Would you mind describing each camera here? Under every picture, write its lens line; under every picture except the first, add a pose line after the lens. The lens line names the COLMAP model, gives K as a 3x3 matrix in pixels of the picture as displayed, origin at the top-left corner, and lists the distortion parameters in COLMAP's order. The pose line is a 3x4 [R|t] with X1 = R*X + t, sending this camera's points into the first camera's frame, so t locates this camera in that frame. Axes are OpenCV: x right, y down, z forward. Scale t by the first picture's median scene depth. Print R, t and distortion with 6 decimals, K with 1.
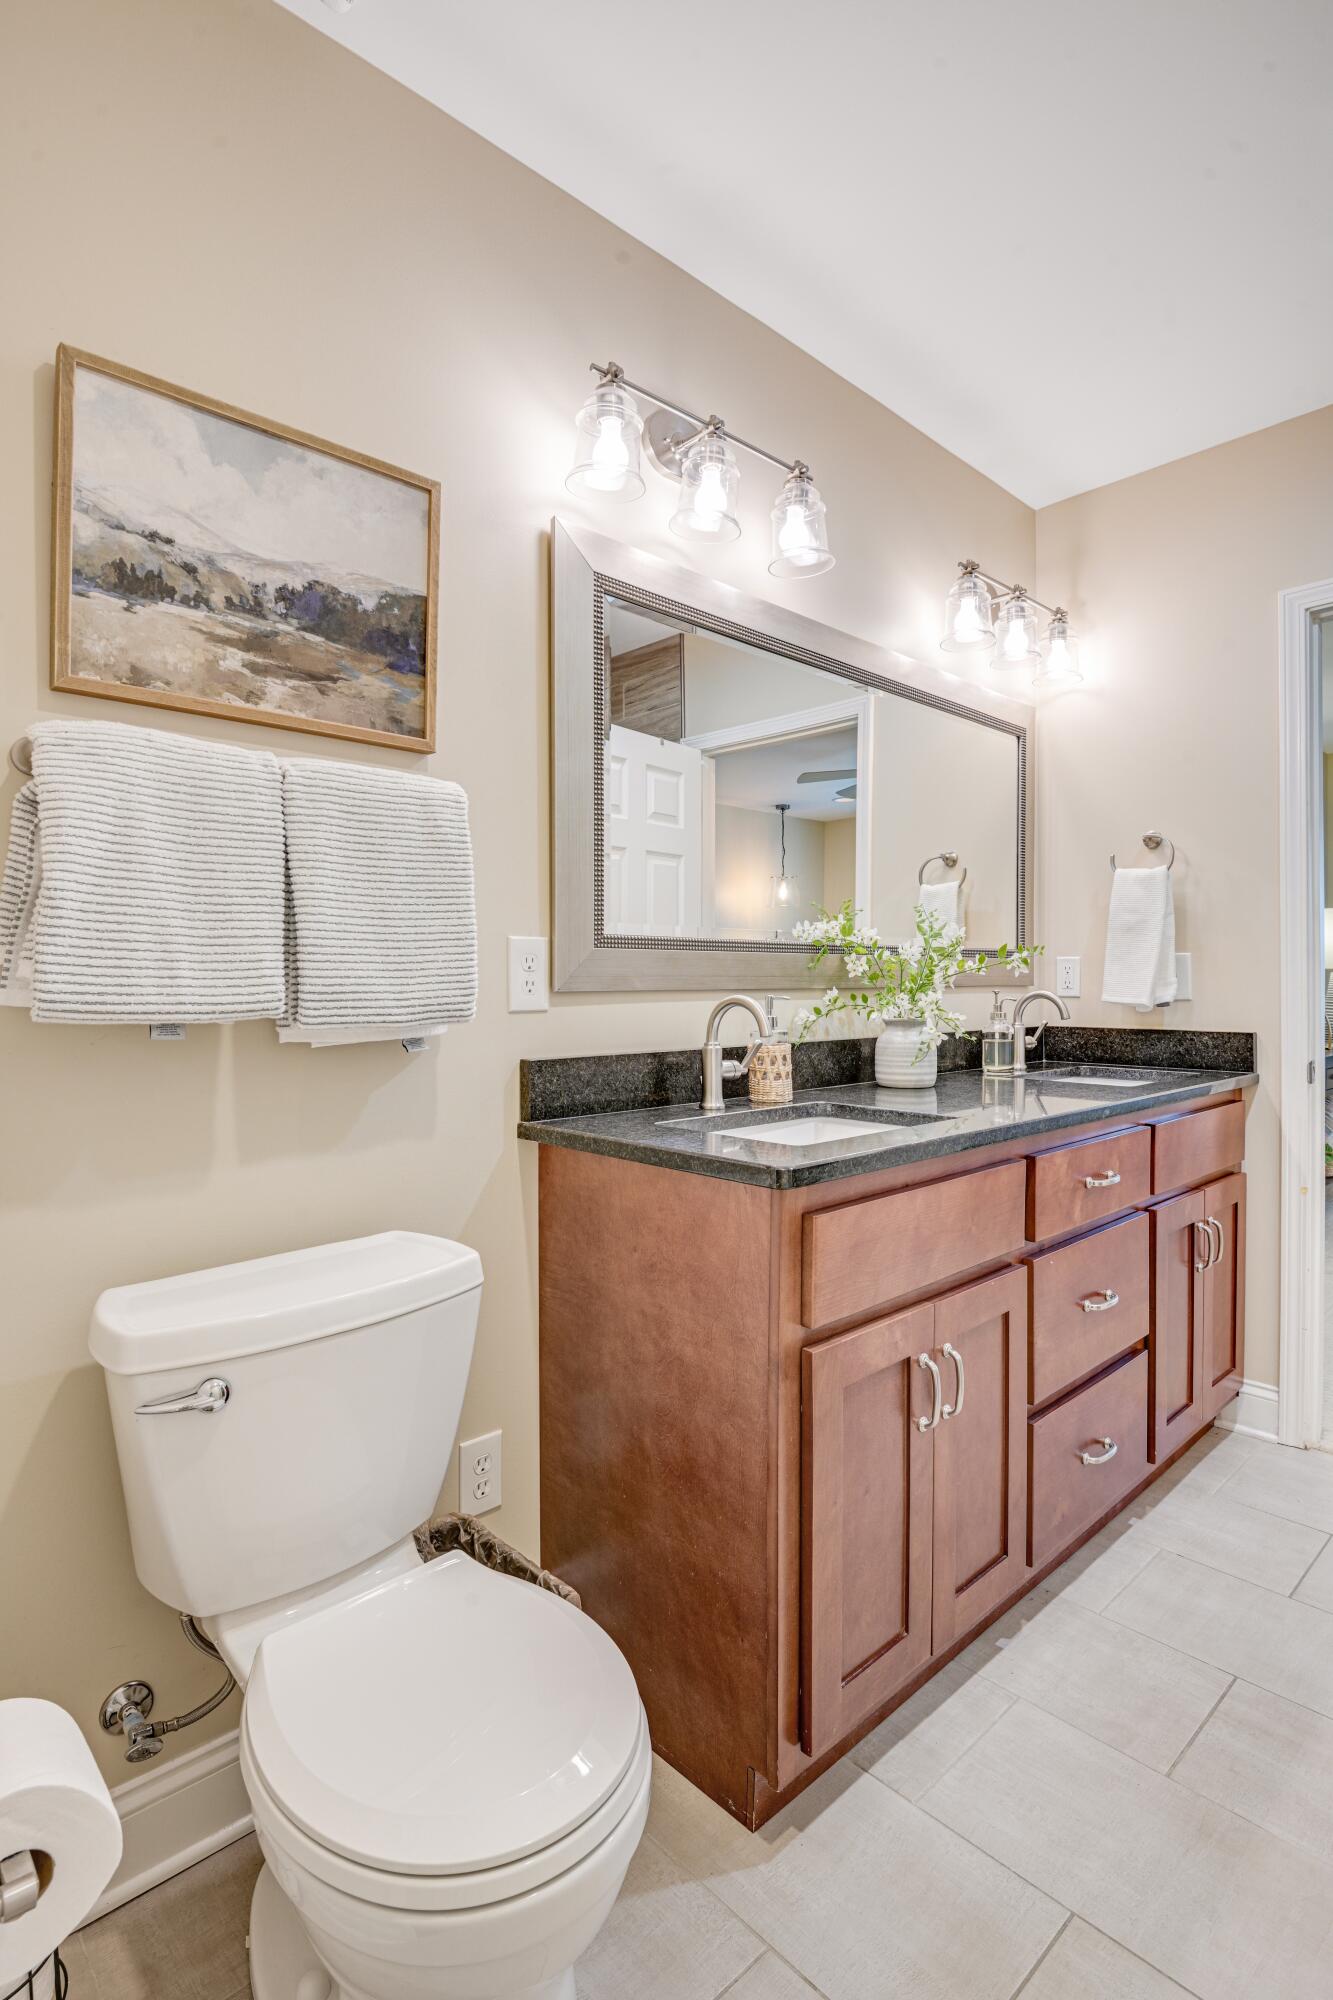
lens RADIAL K [[979.4, 0, 666.5], [0, 979.4, 1000.0], [0, 0, 1]] dist [-0.027271, 0.000189]
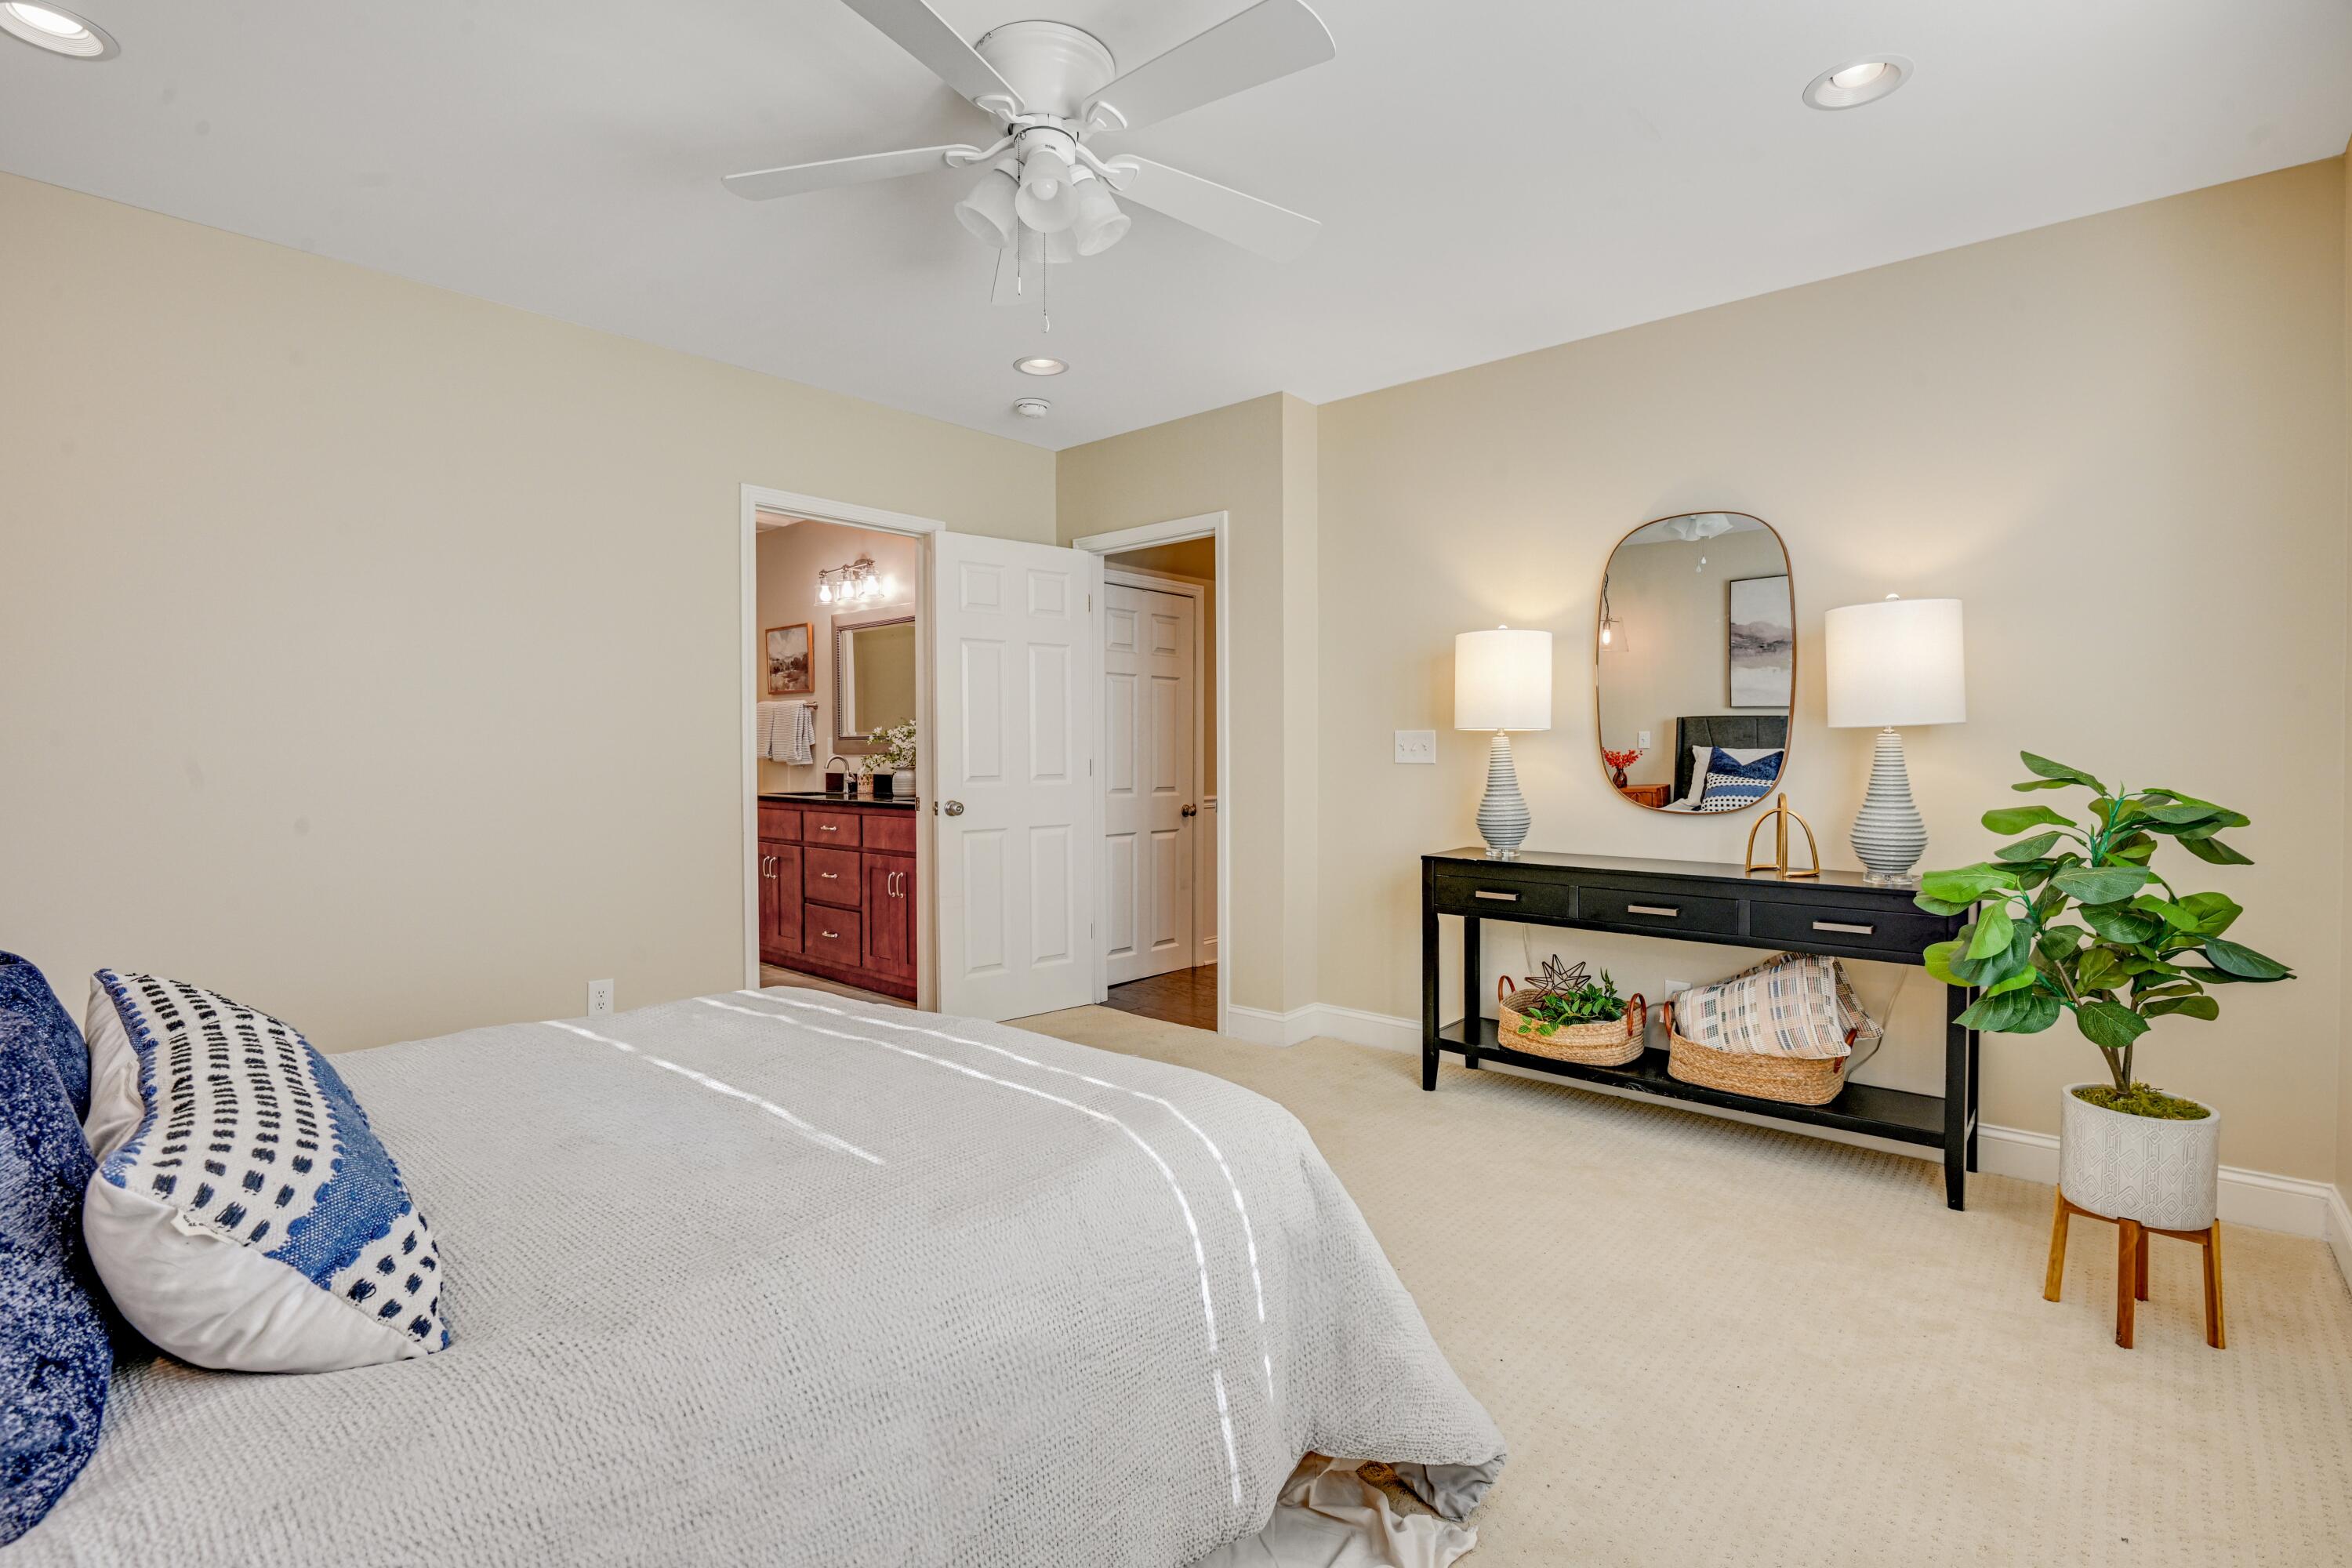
lens RADIAL K [[1080.8, 0, 1182.0], [0, 1080.8, 766.3], [0, 0, 1]] dist [-0.019081, -0.000941]
pose [[0.116929, 0.024651, -0.992834, 3.523070], [-0.014877, 0.999623, 0.023067, -0.064922], [0.993029, 0.012073, 0.117252, 1.647282]]
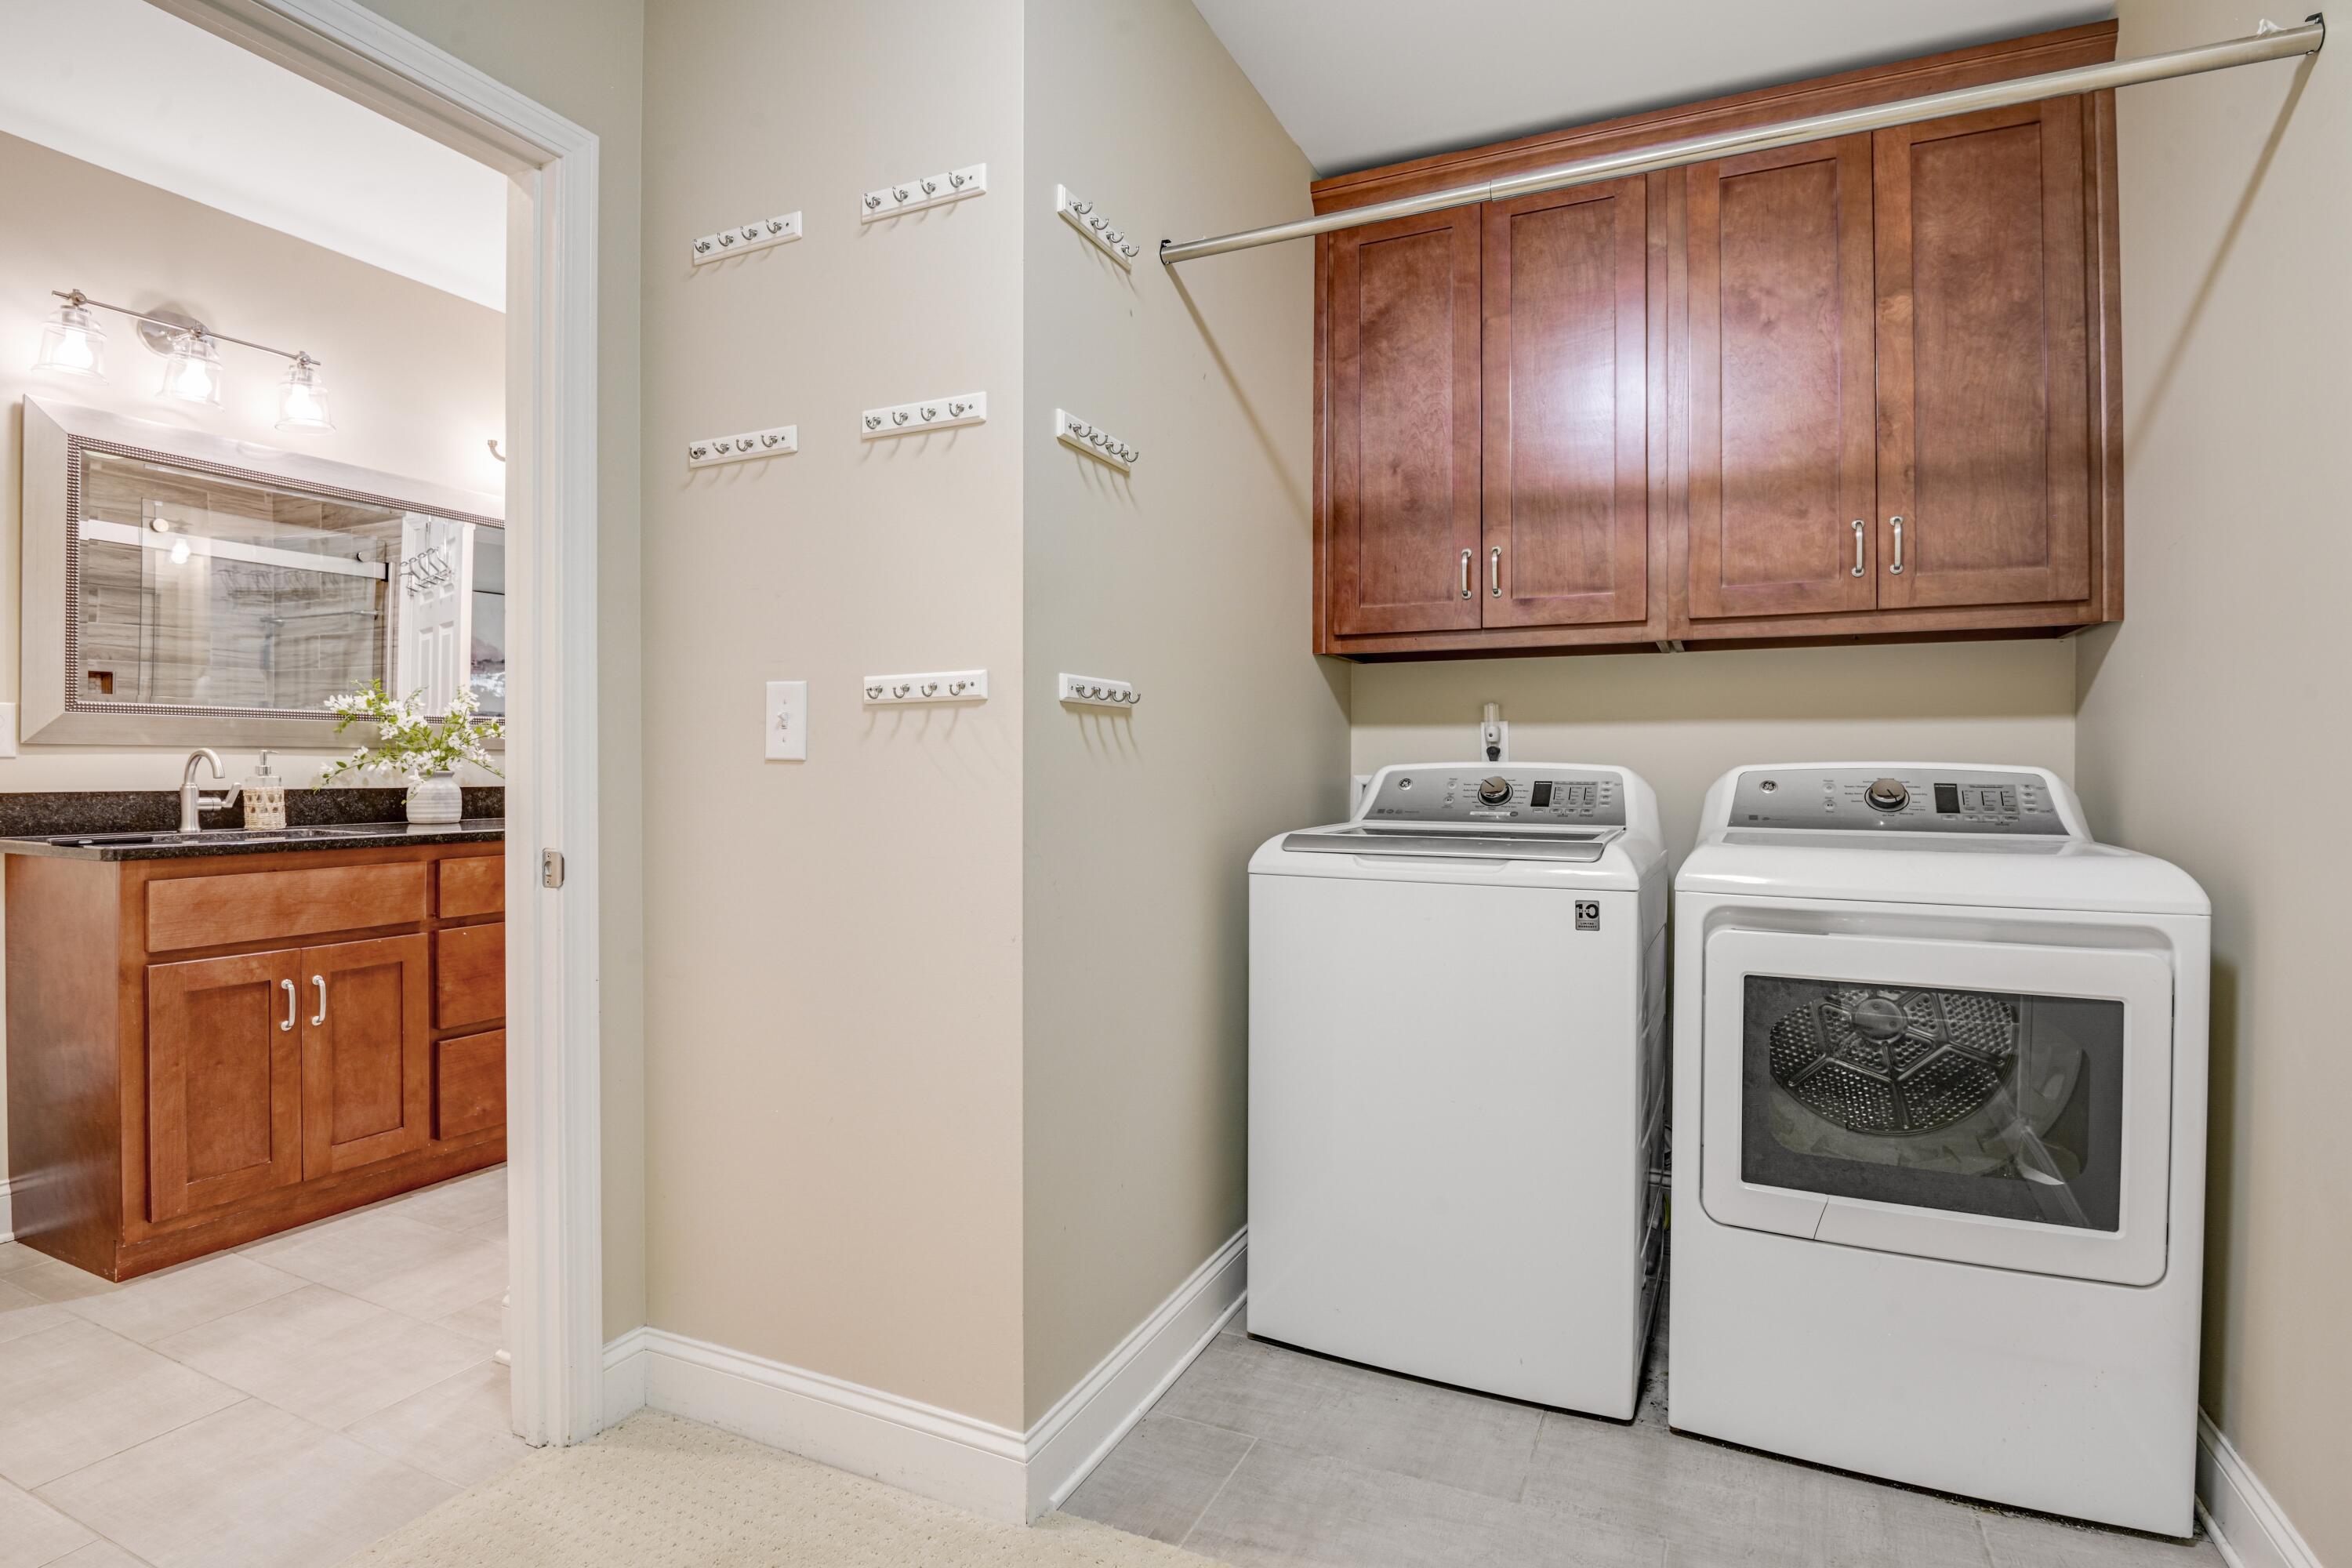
lens RADIAL K [[1152.7, 0, 1178.8], [0, 1152.7, 773.6], [0, 0, 1]] dist [-0.006775, -0.005537]
pose [[0.928252, 0.004214, 0.371927, 0.736454], [-0.003072, 0.999989, -0.003665, 0.030314], [-0.371938, 0.002260, 0.928255, -0.996361]]
